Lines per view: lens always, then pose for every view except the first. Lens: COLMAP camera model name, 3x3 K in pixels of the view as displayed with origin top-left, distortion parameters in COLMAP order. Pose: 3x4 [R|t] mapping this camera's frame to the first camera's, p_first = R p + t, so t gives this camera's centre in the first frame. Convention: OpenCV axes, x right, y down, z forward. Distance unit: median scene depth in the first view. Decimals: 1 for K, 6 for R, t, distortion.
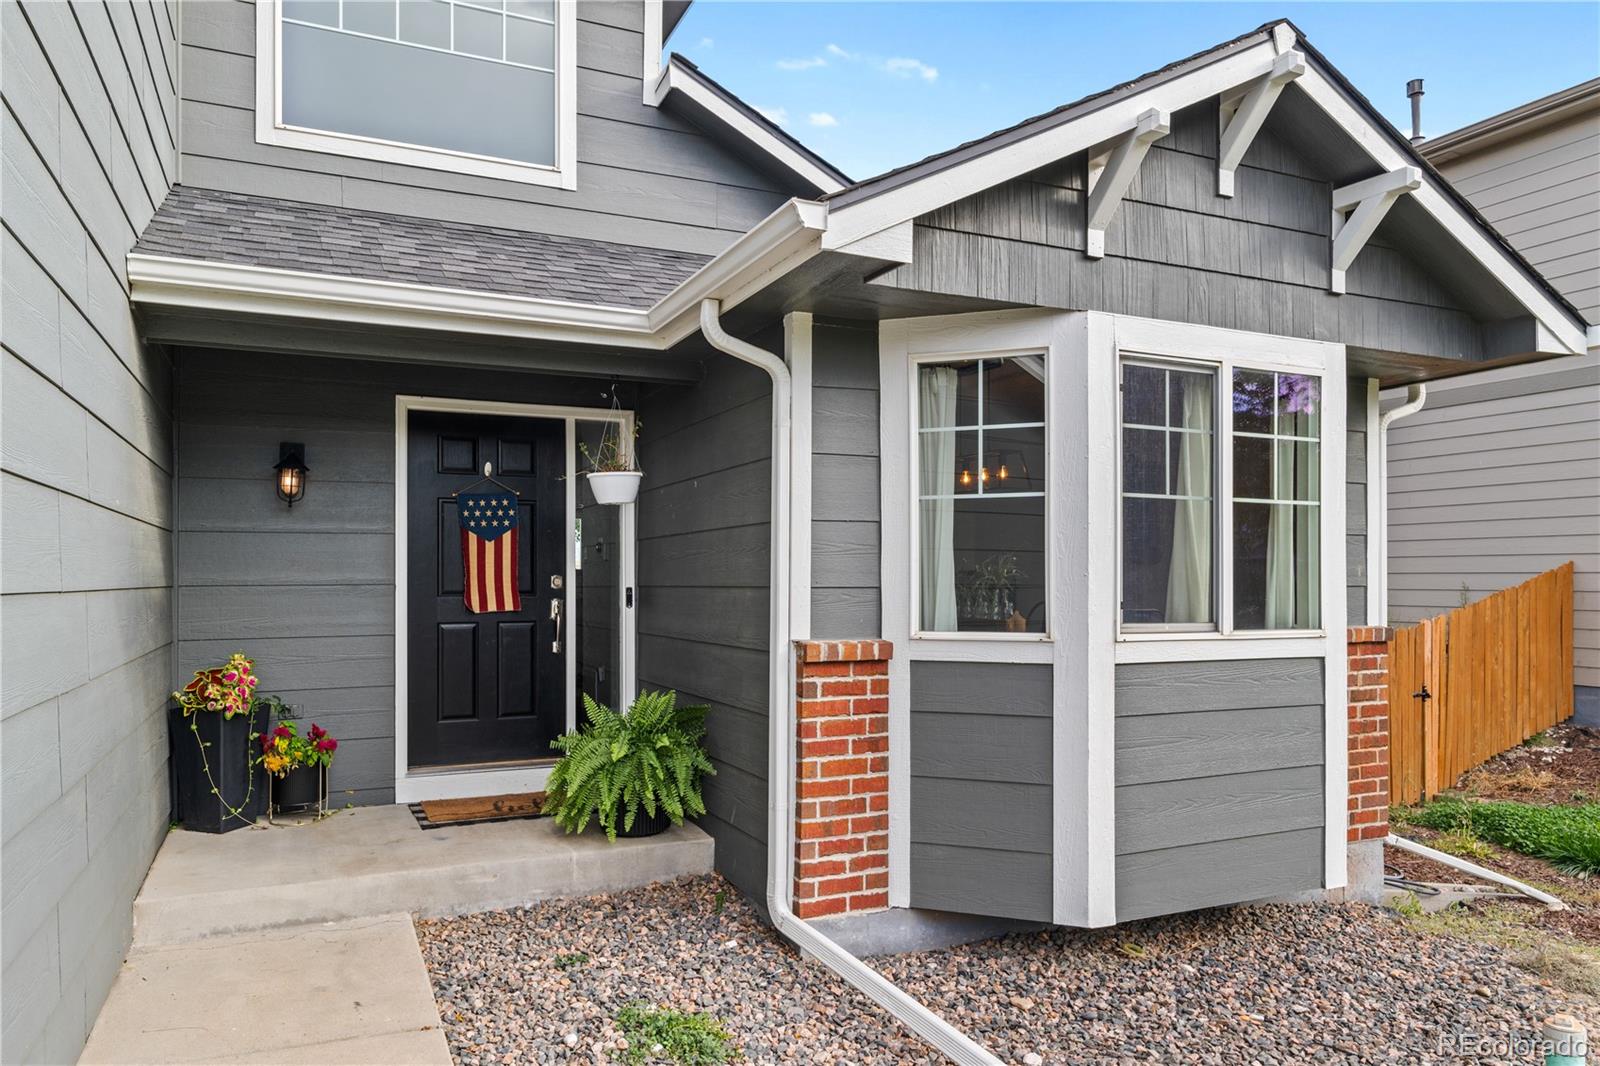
lens RADIAL K [[1062.0, 0, 799.9], [0, 1062.0, 562.9], [0, 0, 1]] dist [0.001716, 0.001757]
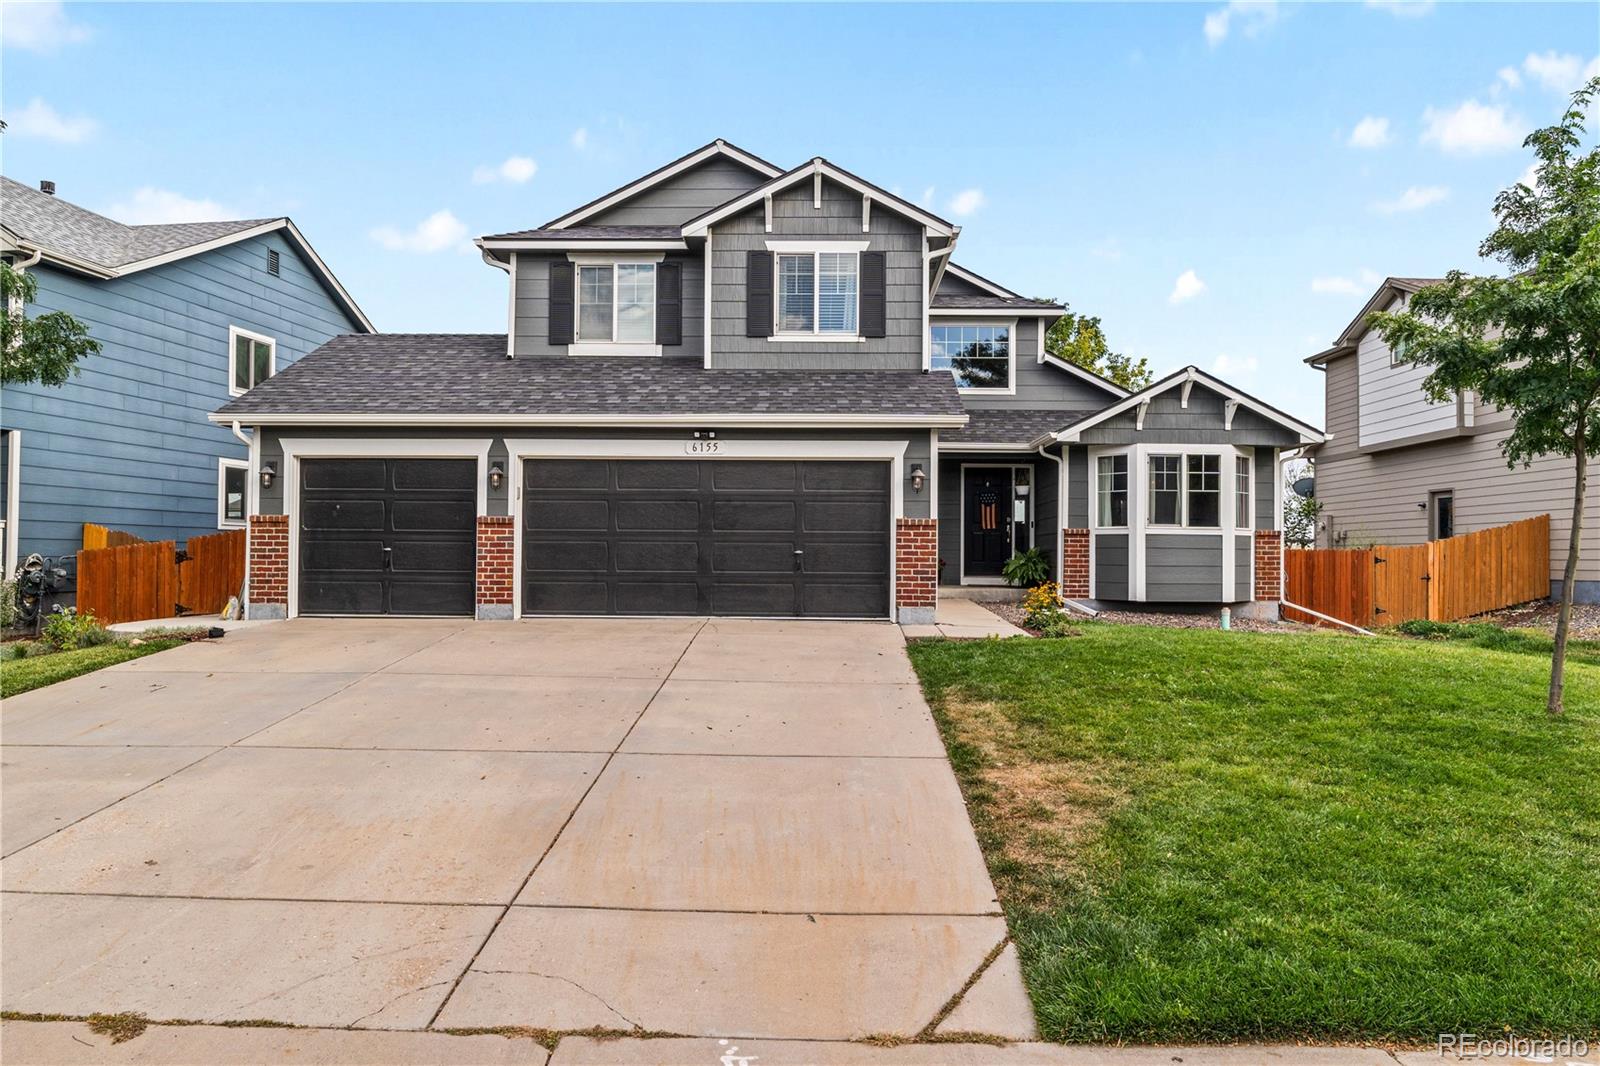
lens RADIAL K [[1062.0, 0, 799.9], [0, 1062.0, 562.9], [0, 0, 1]] dist [0.001716, 0.001757]
pose [[0.898590, 0.008526, -0.438706, 0.816992], [-0.002801, 0.999902, 0.013693, 0.143055], [0.438780, -0.011076, 0.898526, -2.875663]]
